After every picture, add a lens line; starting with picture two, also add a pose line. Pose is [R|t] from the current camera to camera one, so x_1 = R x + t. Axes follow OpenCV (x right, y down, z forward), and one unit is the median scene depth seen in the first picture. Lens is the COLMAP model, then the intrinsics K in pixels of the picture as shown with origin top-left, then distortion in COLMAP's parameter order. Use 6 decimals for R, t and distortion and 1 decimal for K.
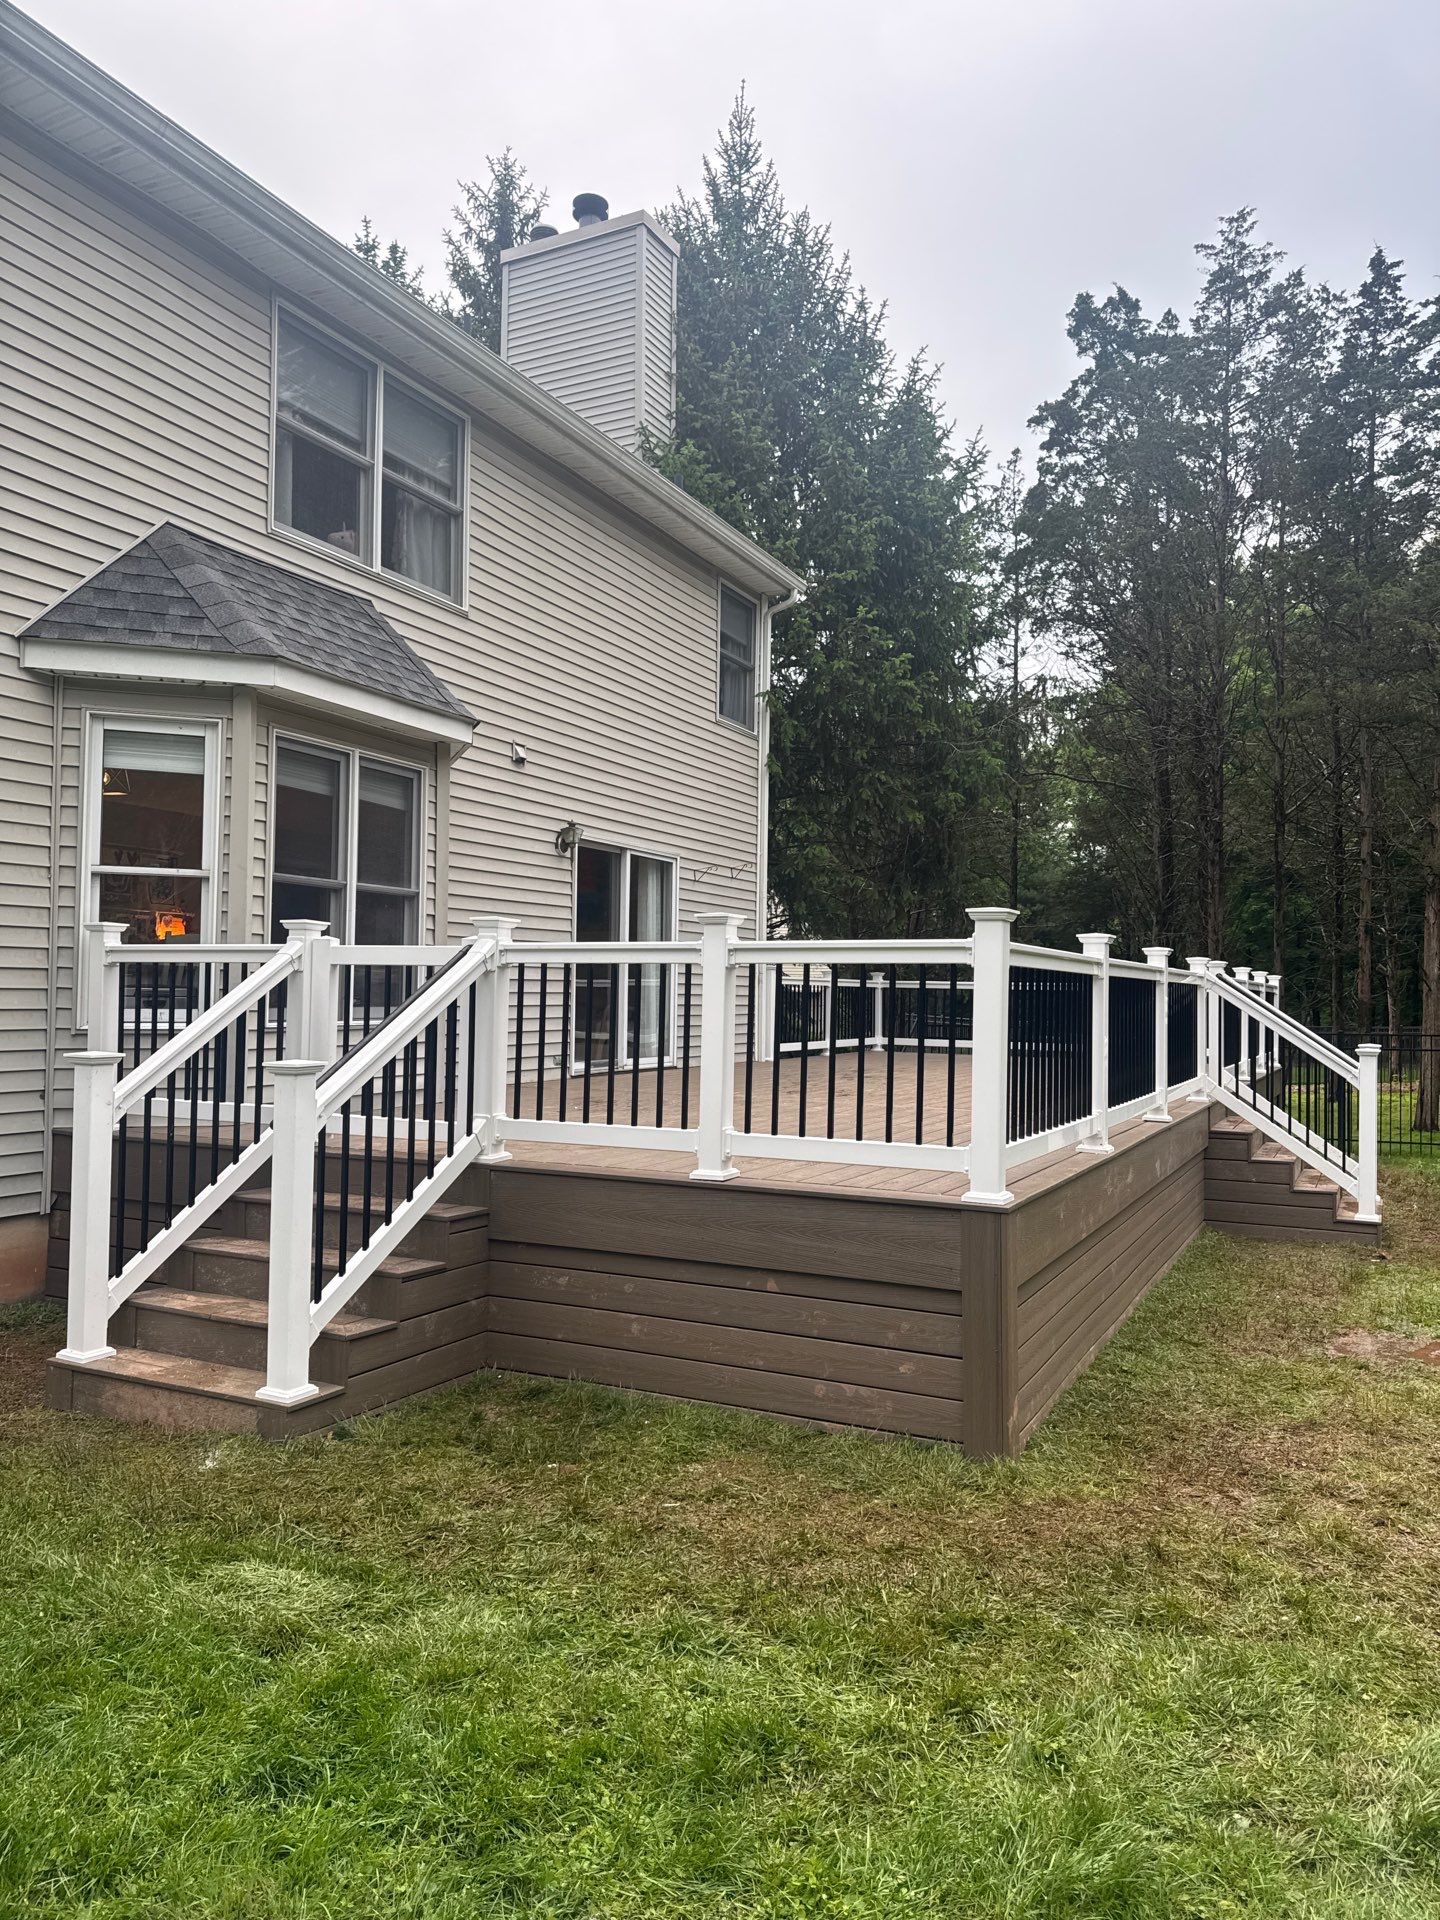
lens RADIAL K [[1355.0, 0, 717.0], [0, 1355.0, 961.0], [0, 0, 1]] dist [0.040159, -0.047580]
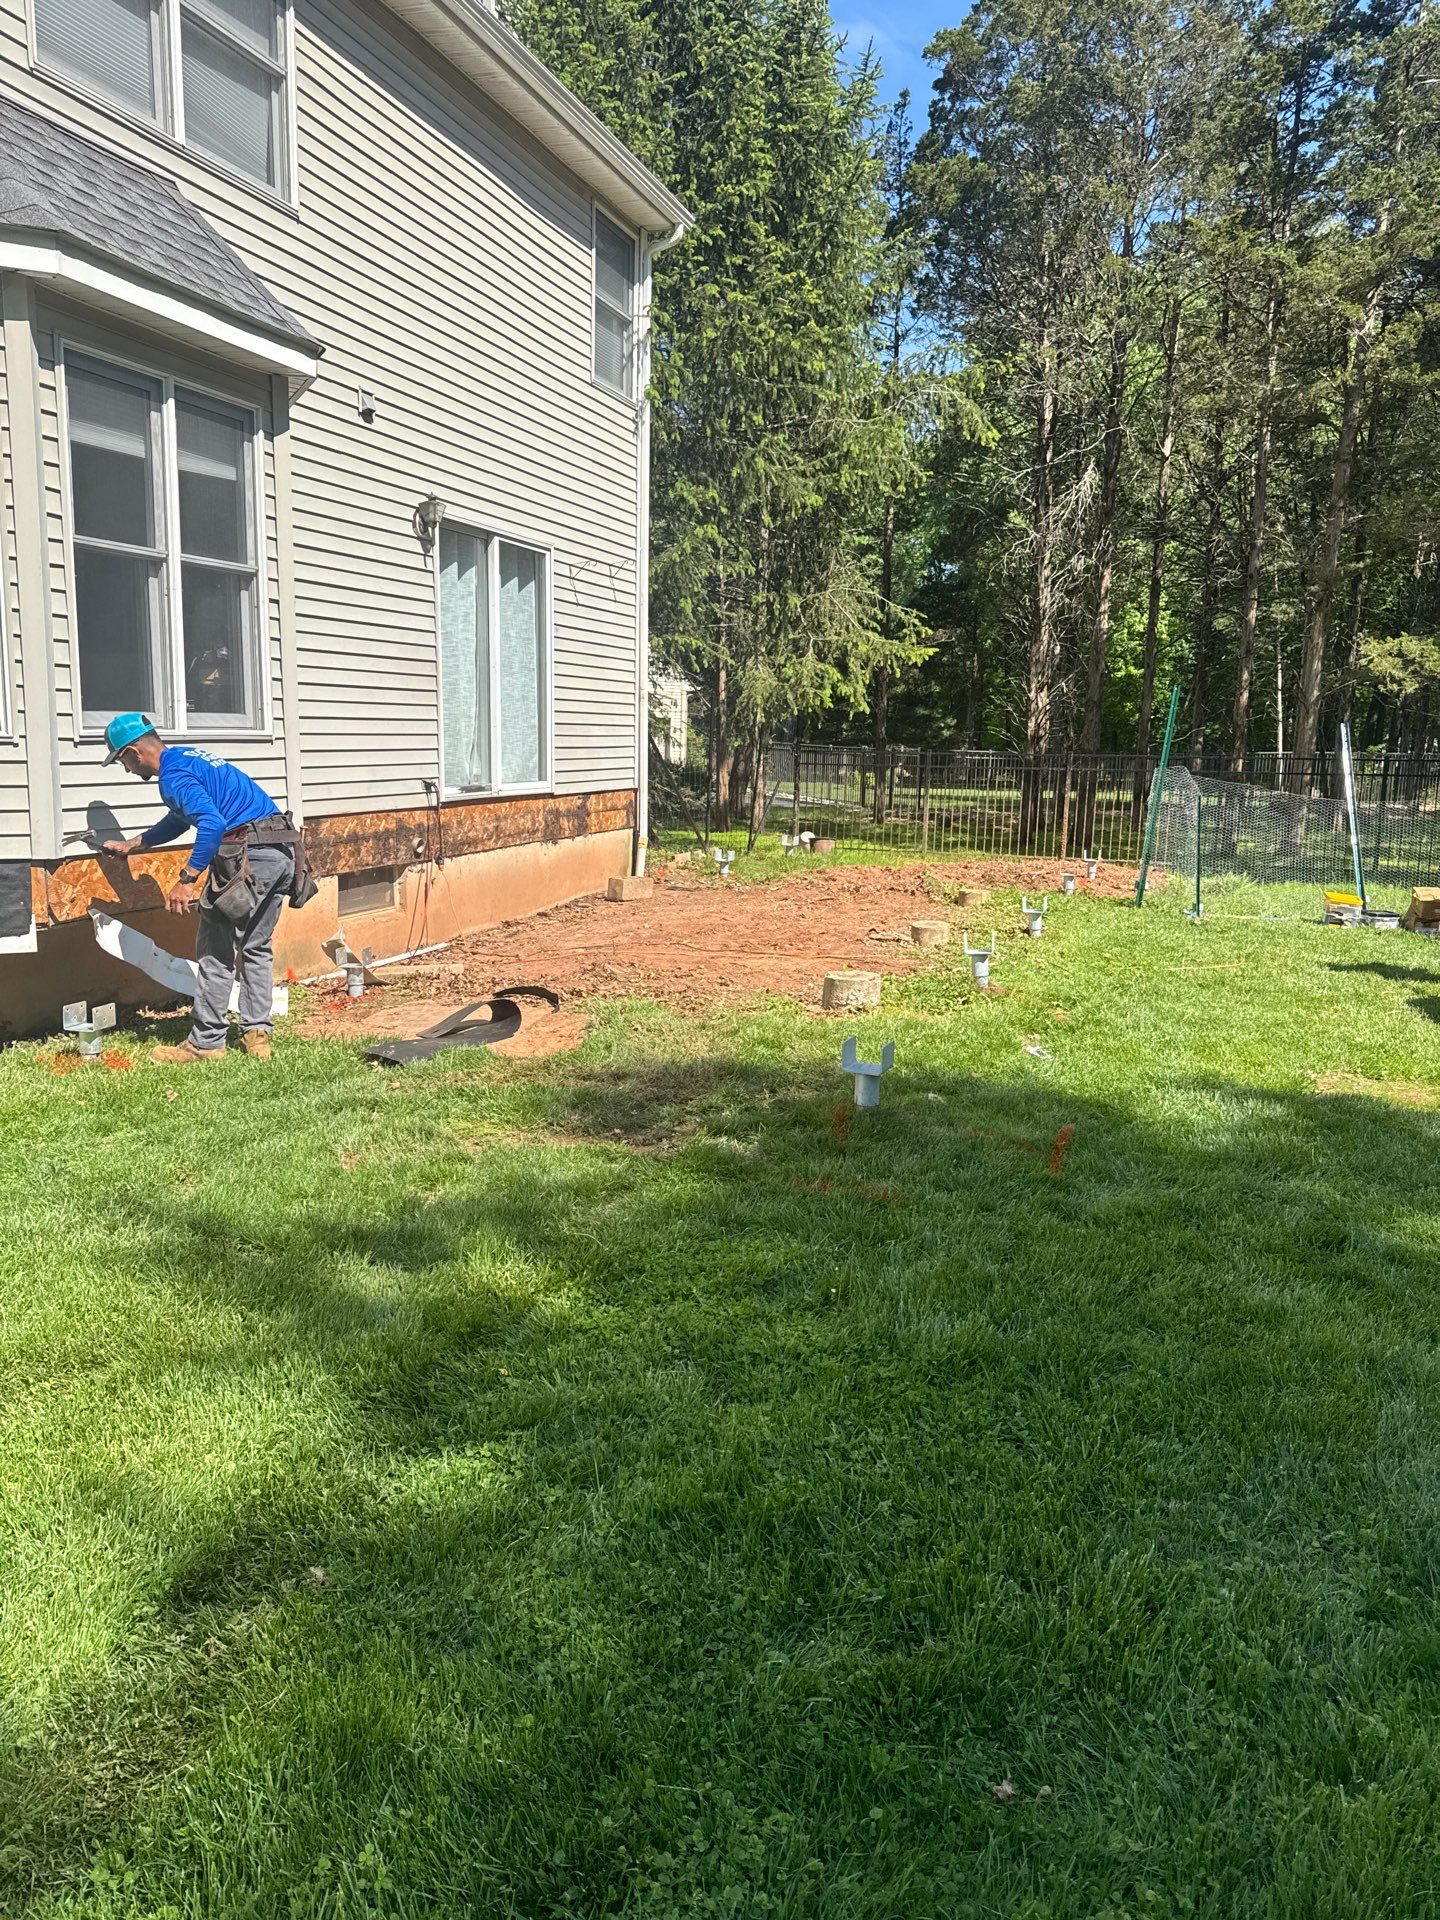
lens RADIAL K [[1369.2, 0, 712.2], [0, 1369.2, 949.0], [0, 0, 1]] dist [0.033866, -0.036710]
pose [[0.992995, -0.010199, 0.117719, -0.042113], [-0.012280, 0.981966, 0.188660, 0.011754], [-0.117520, -0.188784, 0.974961, 0.102768]]
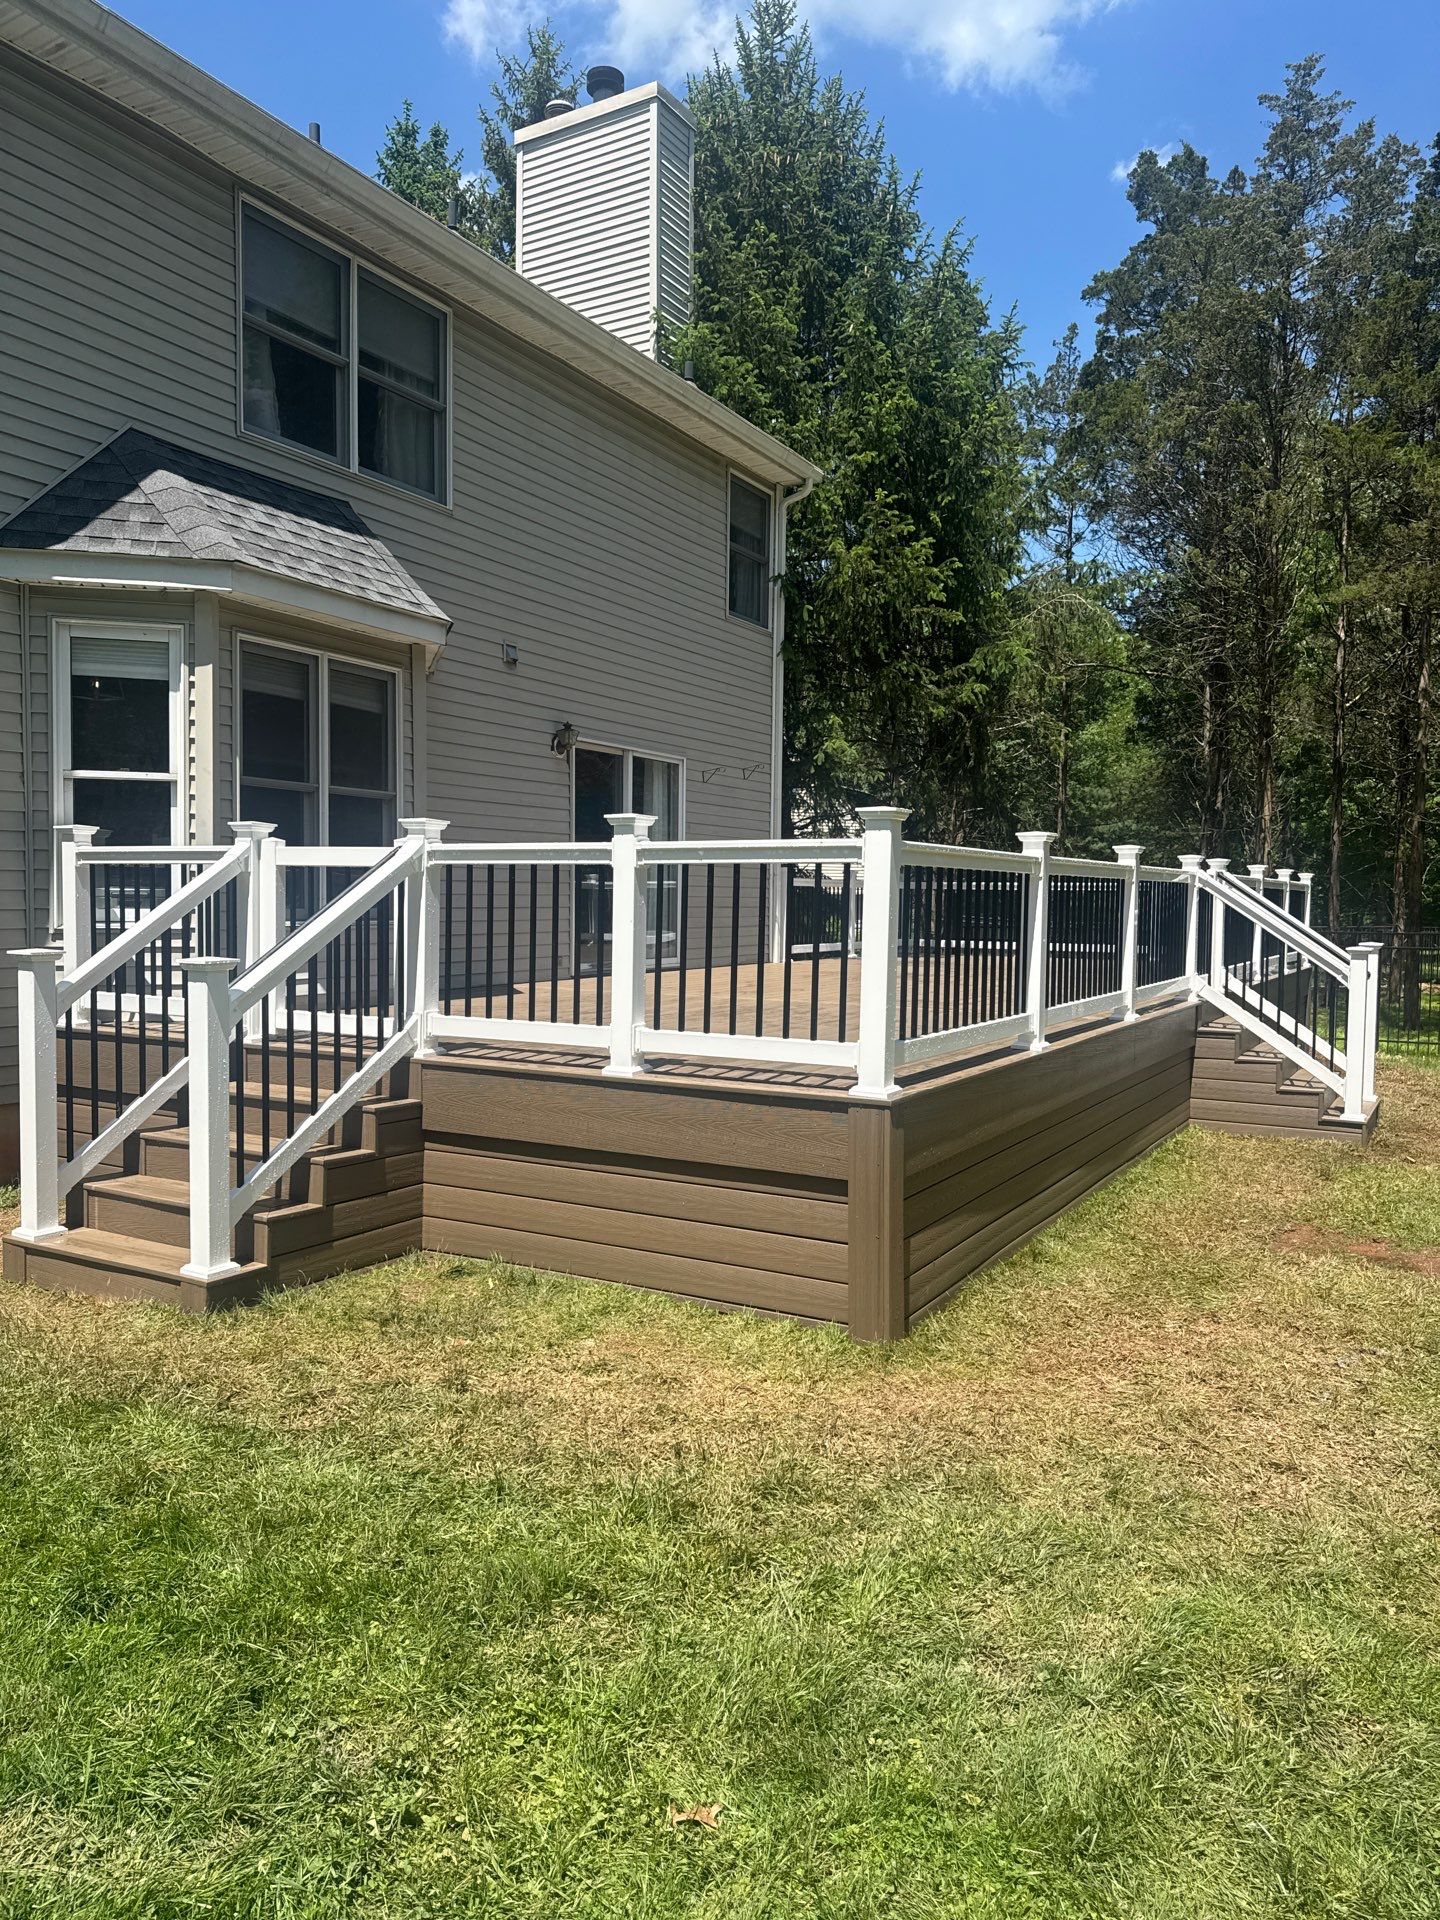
lens RADIAL K [[1355.0, 0, 710.7], [0, 1355.0, 964.7], [0, 0, 1]] dist [0.040159, -0.047580]
pose [[0.998096, 0.000772, -0.061682, 0.067308], [0.003844, 0.997200, 0.074686, 0.001036], [0.061567, -0.074781, 0.995298, -0.008154]]
